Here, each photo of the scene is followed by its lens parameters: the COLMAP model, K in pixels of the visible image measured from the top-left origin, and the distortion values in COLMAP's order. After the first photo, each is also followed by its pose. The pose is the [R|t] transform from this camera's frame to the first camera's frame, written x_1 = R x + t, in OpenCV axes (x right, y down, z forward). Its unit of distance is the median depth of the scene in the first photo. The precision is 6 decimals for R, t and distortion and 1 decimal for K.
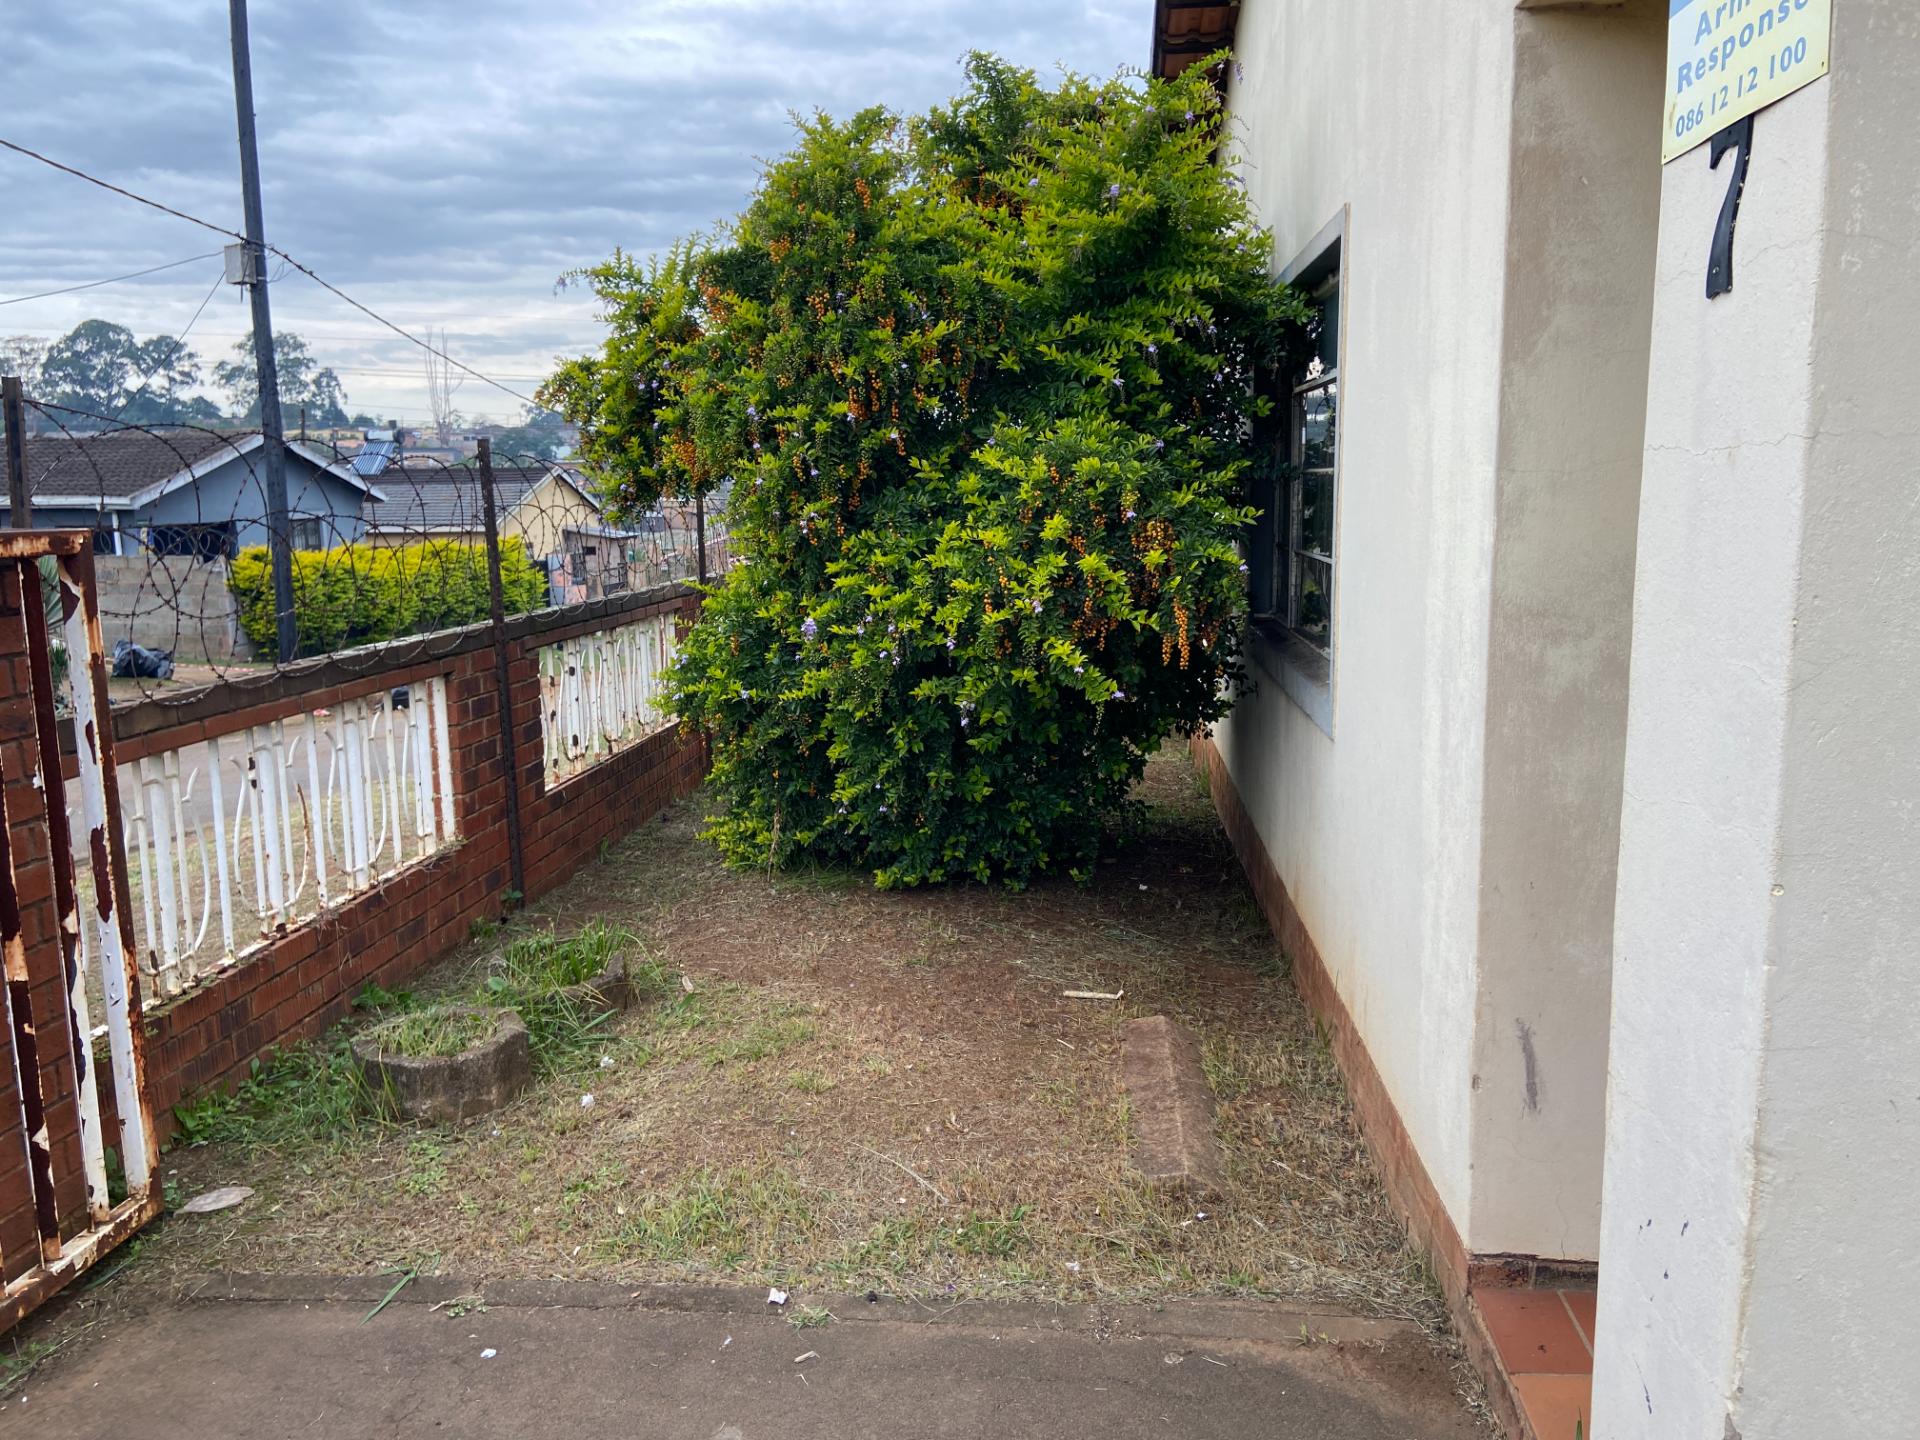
lens RADIAL K [[1438.6, 0, 949.9], [0, 1438.6, 705.9], [0, 0, 1]] dist [0.129190, -0.159427]
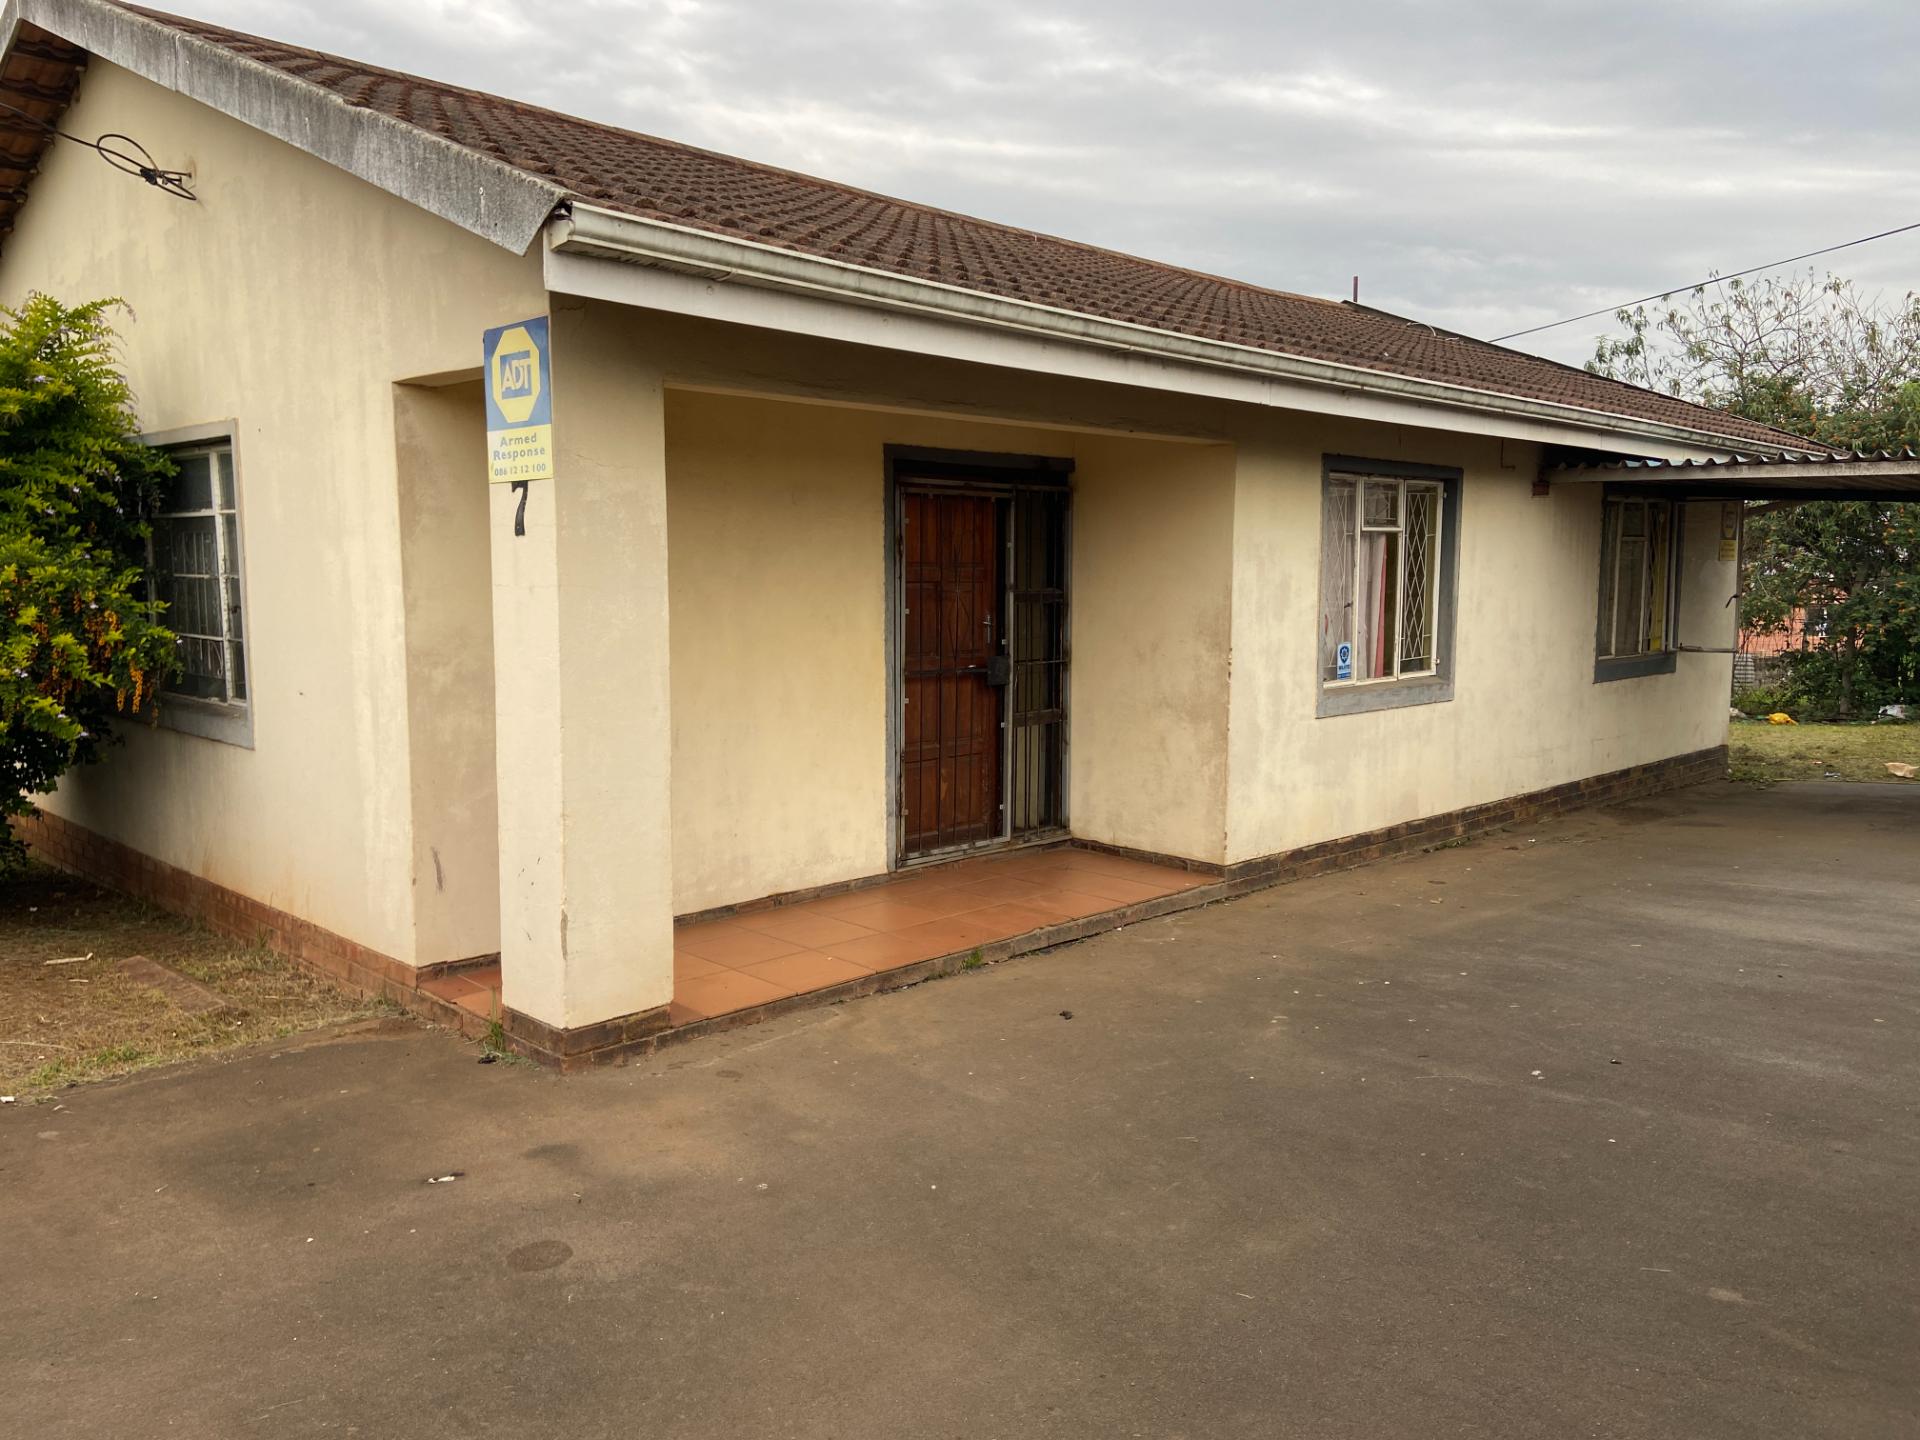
lens RADIAL K [[1438.6, 0, 950.2], [0, 1438.6, 707.7], [0, 0, 1]] dist [0.129190, -0.159427]
pose [[0.636303, -0.057161, 0.769318, -0.681446], [0.103320, 0.994581, -0.011558, 0.106853], [-0.764489, 0.086840, 0.638761, -0.851263]]
